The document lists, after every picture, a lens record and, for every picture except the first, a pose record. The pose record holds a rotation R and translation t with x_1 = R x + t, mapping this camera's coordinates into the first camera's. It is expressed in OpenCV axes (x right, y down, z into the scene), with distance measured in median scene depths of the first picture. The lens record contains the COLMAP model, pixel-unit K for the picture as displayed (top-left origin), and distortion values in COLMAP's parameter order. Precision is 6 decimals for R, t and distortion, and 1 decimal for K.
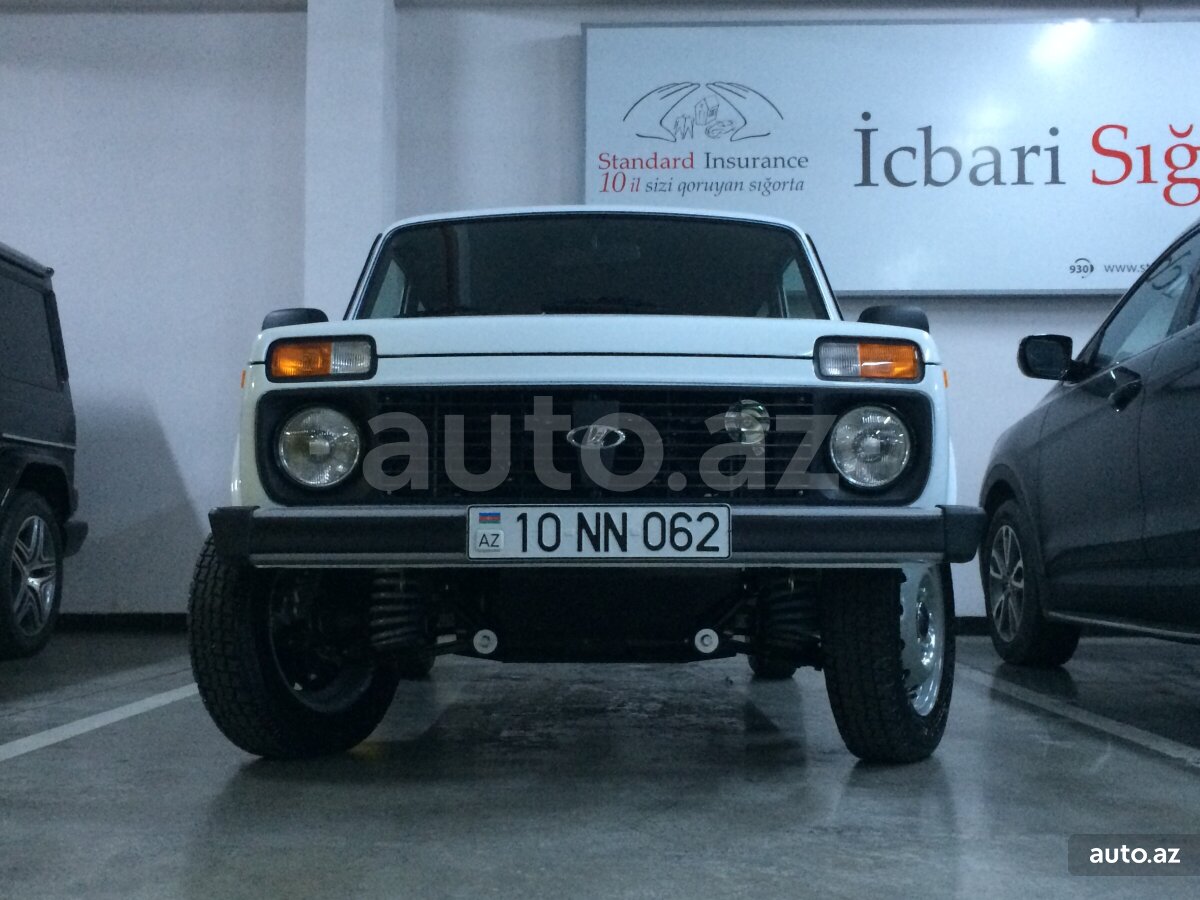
lens RADIAL K [[1439.6, 0, 597.0], [0, 1439.6, 451.2], [0, 0, 1]] dist [0.017162, 0.000000]
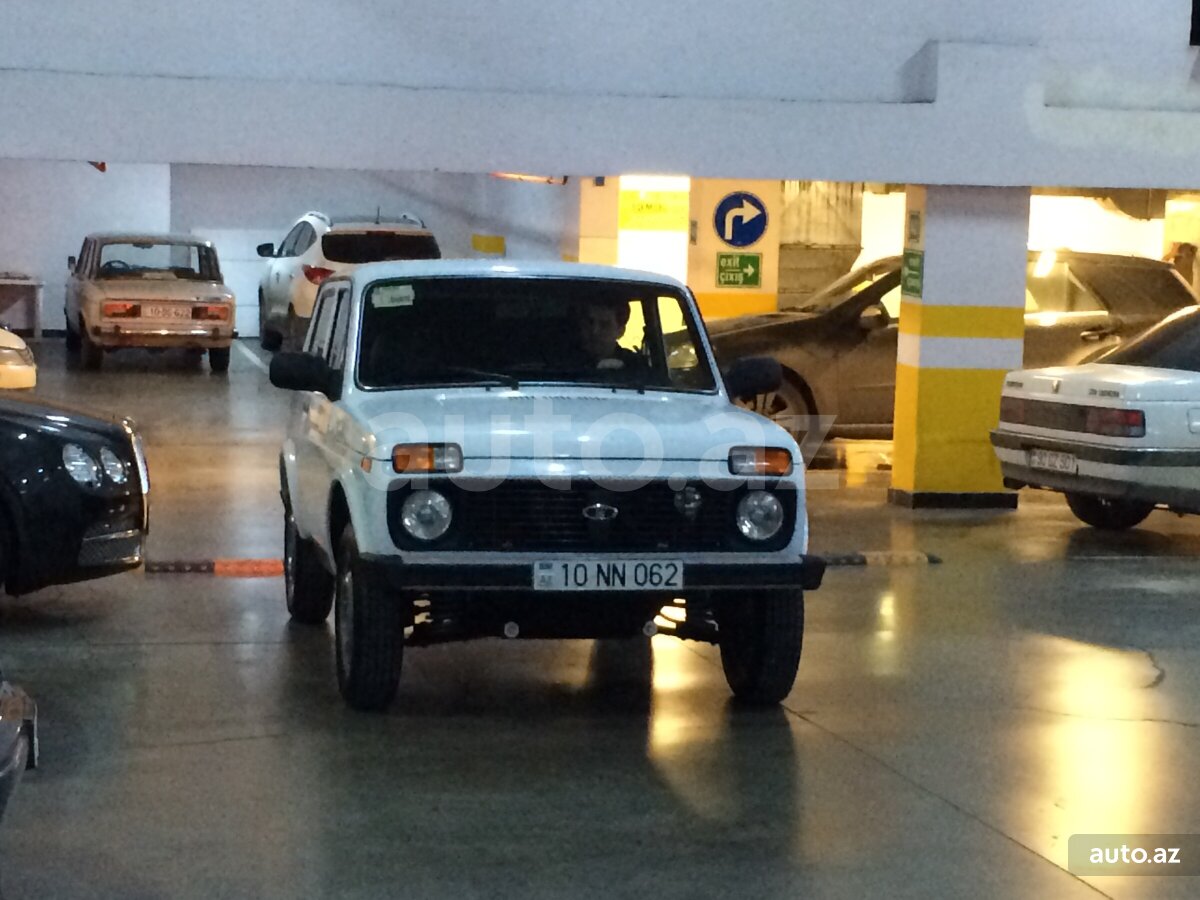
lens RADIAL K [[2572.4, 0, 600.1], [0, 2572.4, 450.3], [0, 0, 1]] dist [-0.041537, 0.000000]
pose [[0.979673, 0.009834, 0.200362, -0.621492], [-0.035645, 0.991437, 0.125628, -0.472875], [-0.197411, -0.130216, 0.971634, -1.942726]]
